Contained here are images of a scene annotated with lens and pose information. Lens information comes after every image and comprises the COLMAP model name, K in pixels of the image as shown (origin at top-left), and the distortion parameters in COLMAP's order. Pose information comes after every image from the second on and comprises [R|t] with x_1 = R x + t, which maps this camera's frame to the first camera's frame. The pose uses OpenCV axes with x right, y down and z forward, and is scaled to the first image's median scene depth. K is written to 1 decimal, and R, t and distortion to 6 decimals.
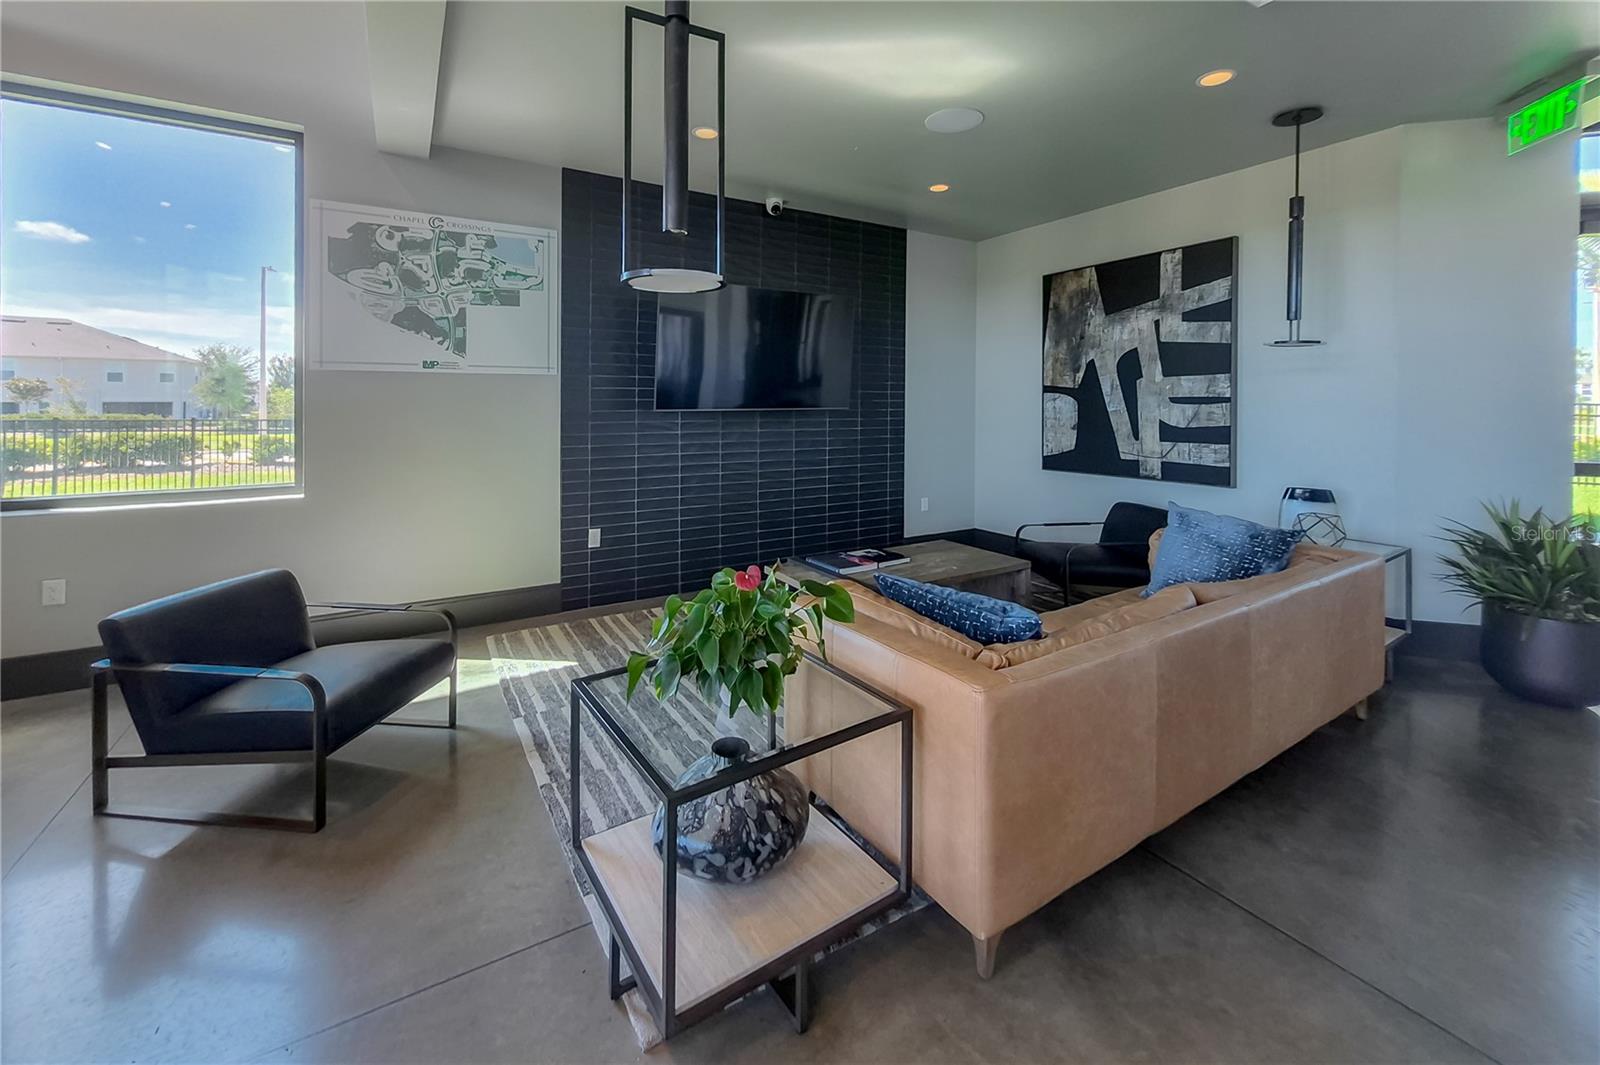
lens RADIAL K [[636.0, 0, 799.5], [0, 636.0, 579.3], [0, 0, 1]] dist [-0.022216, -0.000025]
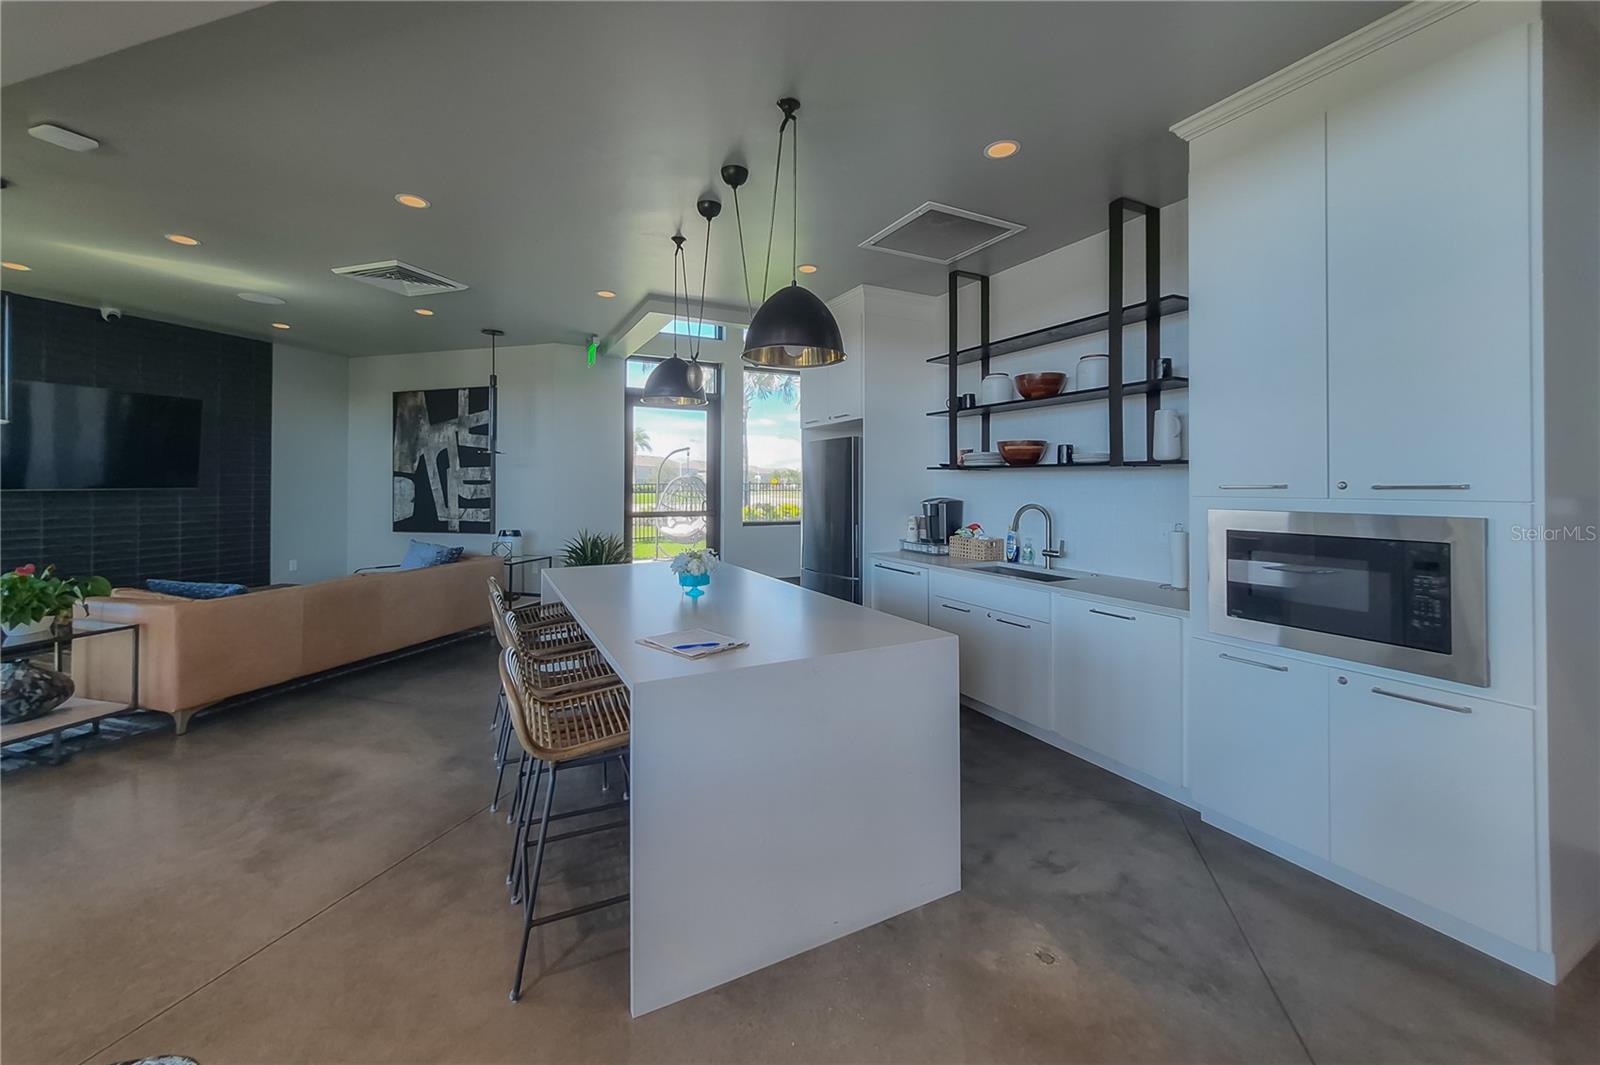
lens RADIAL K [[660.2, 0, 800.0], [0, 660.2, 532.5], [0, 0, 1]] dist [-0.017515, -0.000244]
pose [[0.755373, -0.041523, 0.653978, 0.143670], [0.168164, 0.976852, -0.132213, 0.181860], [-0.633350, 0.209846, 0.744870, -0.673699]]
